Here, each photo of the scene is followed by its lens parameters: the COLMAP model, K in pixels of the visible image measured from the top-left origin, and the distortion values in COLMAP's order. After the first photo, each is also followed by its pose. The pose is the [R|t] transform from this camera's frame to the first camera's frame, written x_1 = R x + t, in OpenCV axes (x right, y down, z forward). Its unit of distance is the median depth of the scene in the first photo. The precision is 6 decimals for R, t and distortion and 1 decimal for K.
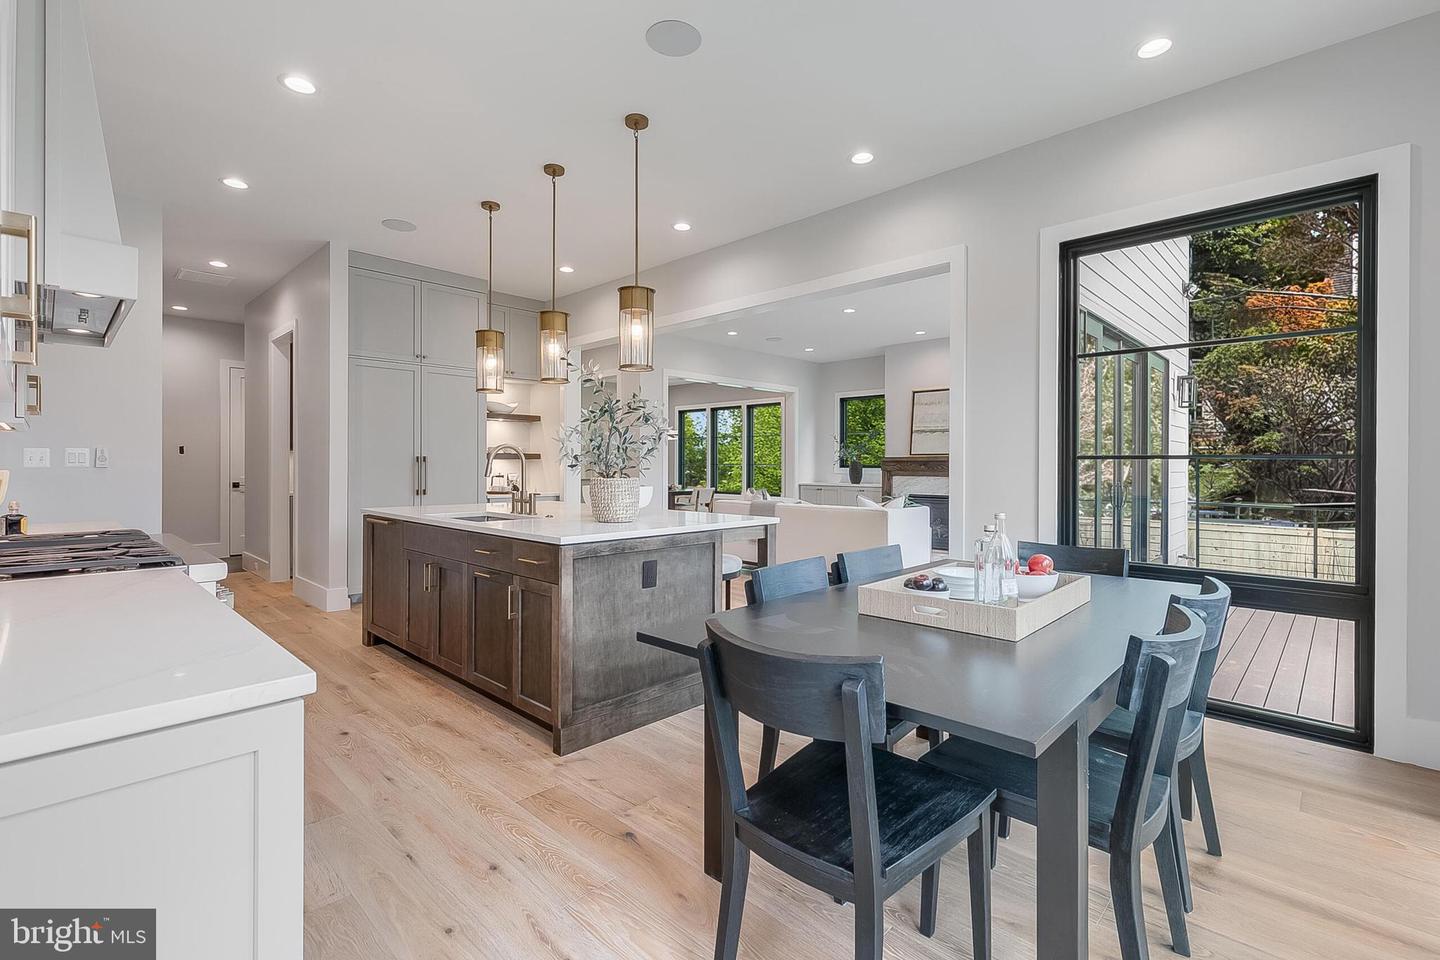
lens RADIAL K [[649.9, 0, 719.2], [0, 649.9, 465.4], [0, 0, 1]] dist [0.003919, -0.000524]
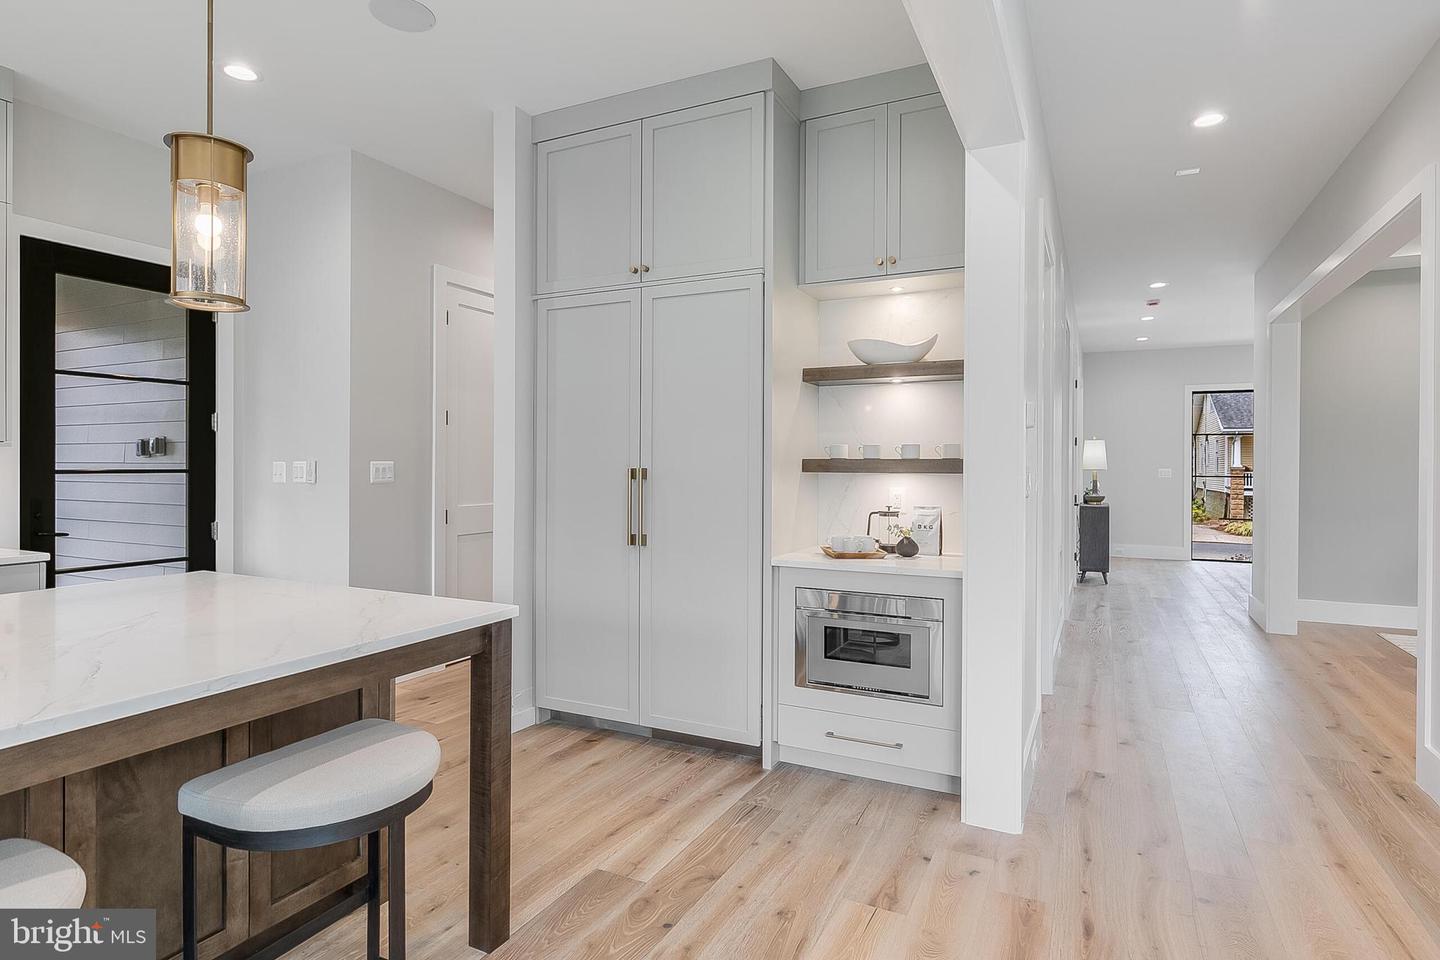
lens RADIAL K [[777.7, 0, 712.2], [0, 777.7, 462.7], [0, 0, 1]] dist [0.006709, 0.000149]
pose [[0.297344, -0.005072, -0.954757, 0.227452], [-0.004797, 0.999965, -0.006807, -0.024806], [0.954758, 0.006604, 0.297309, 1.518024]]
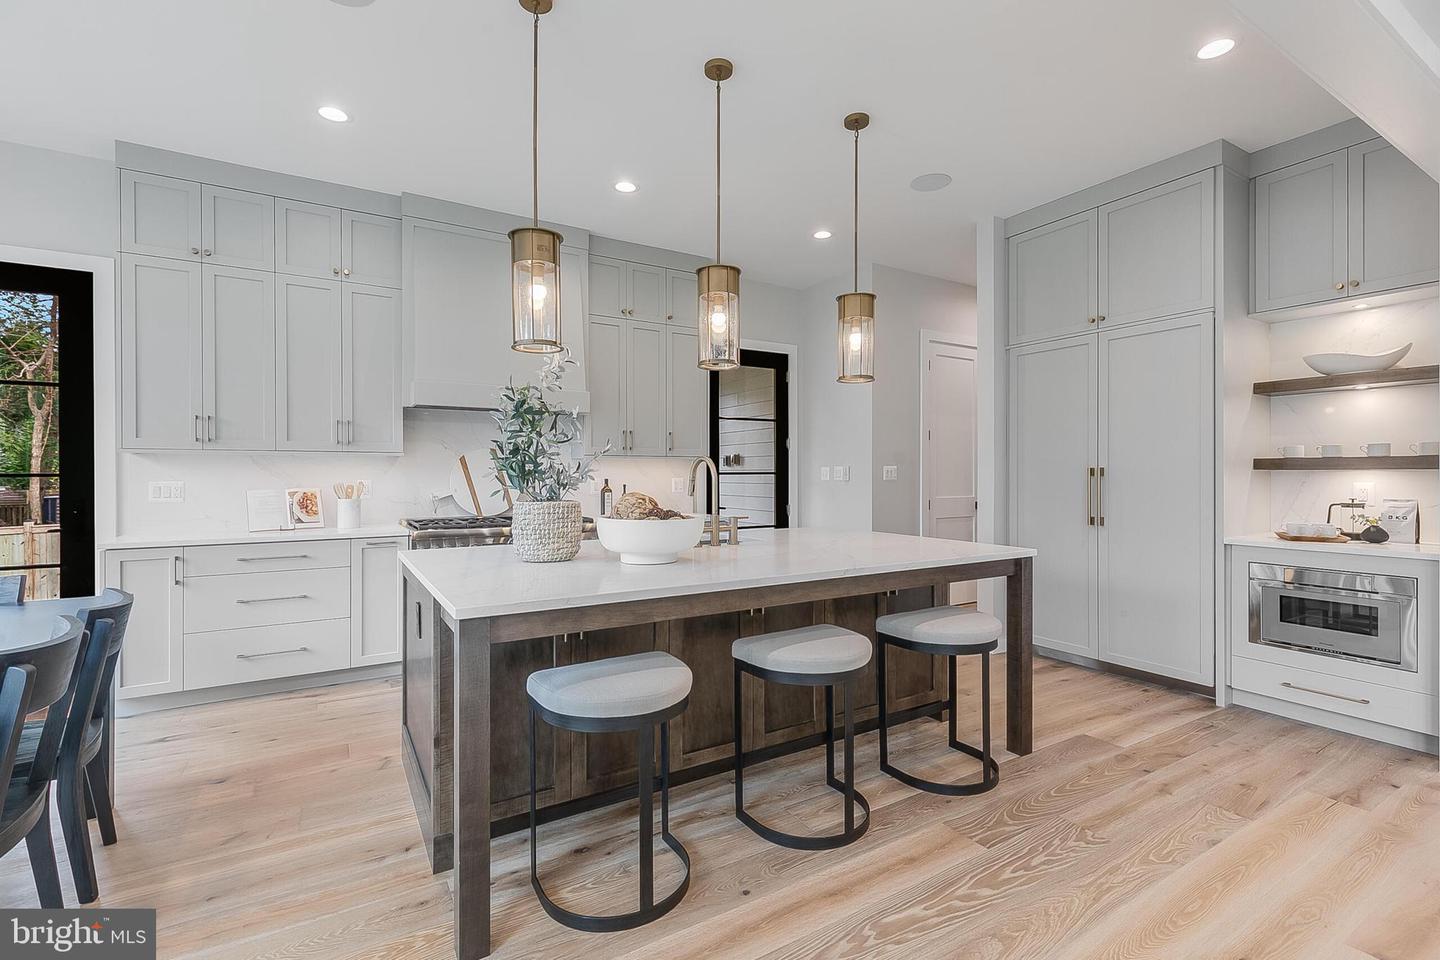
lens RADIAL K [[649.9, 0, 716.4], [0, 649.9, 472.9], [0, 0, 1]] dist [0.003919, -0.000524]
pose [[-0.254132, -0.003495, -0.967163, 0.508145], [0.000077, 0.999993, -0.003634, -0.010505], [0.967170, -0.000998, -0.254130, 1.370025]]
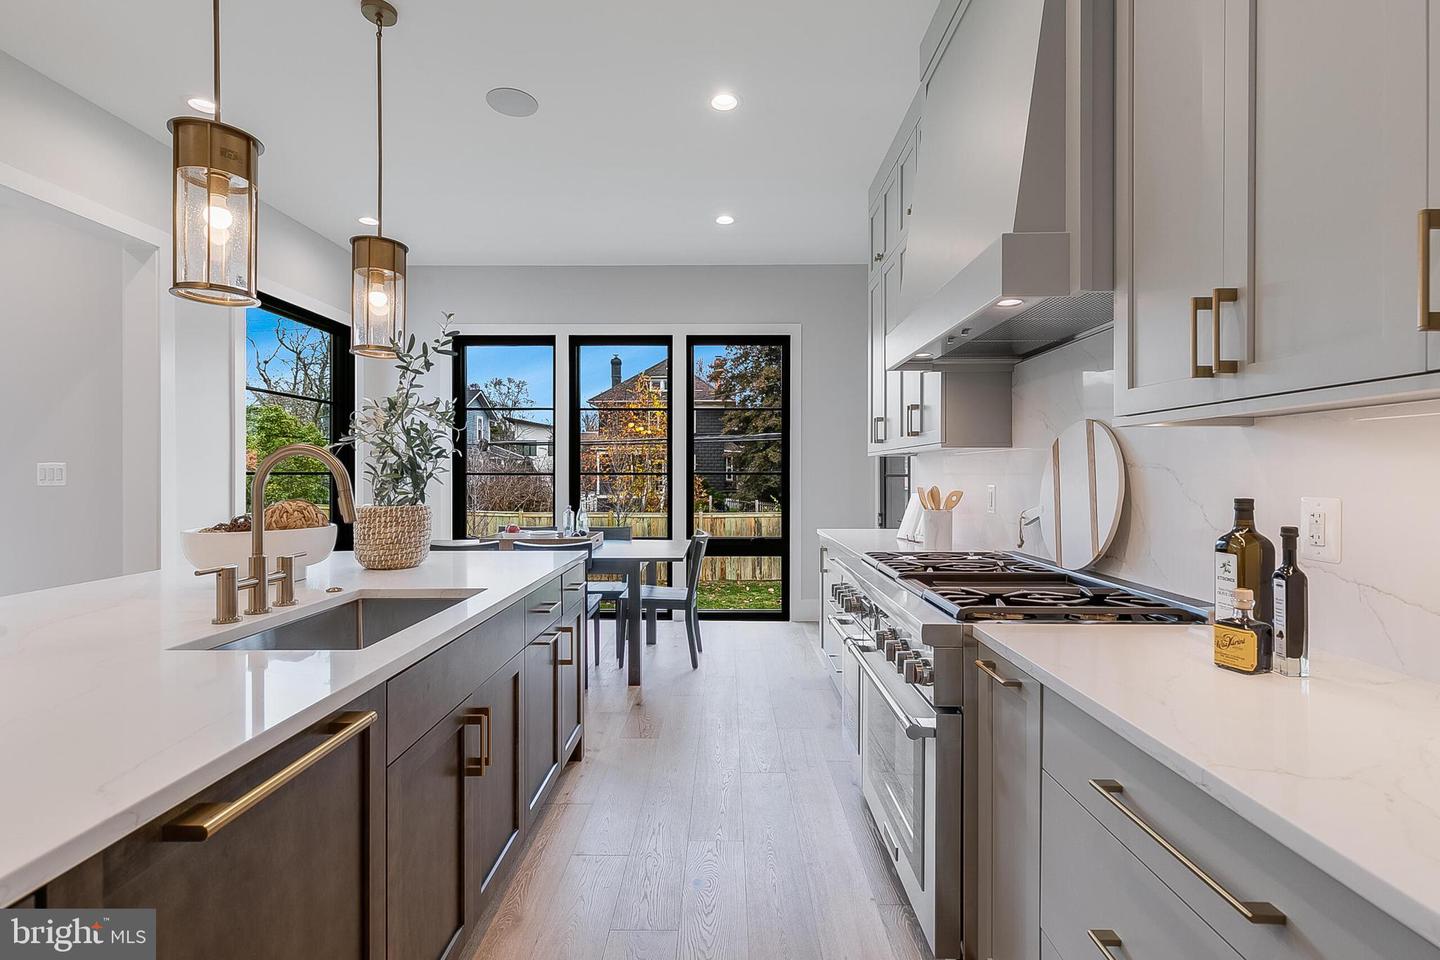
lens RADIAL K [[649.9, 0, 724.2], [0, 649.9, 476.0], [0, 0, 1]] dist [0.003919, -0.000524]
pose [[-0.694725, -0.008242, 0.719228, -0.916062], [-0.007358, 0.999963, 0.004353, -0.013429], [-0.719238, -0.002268, -0.694760, 1.227428]]
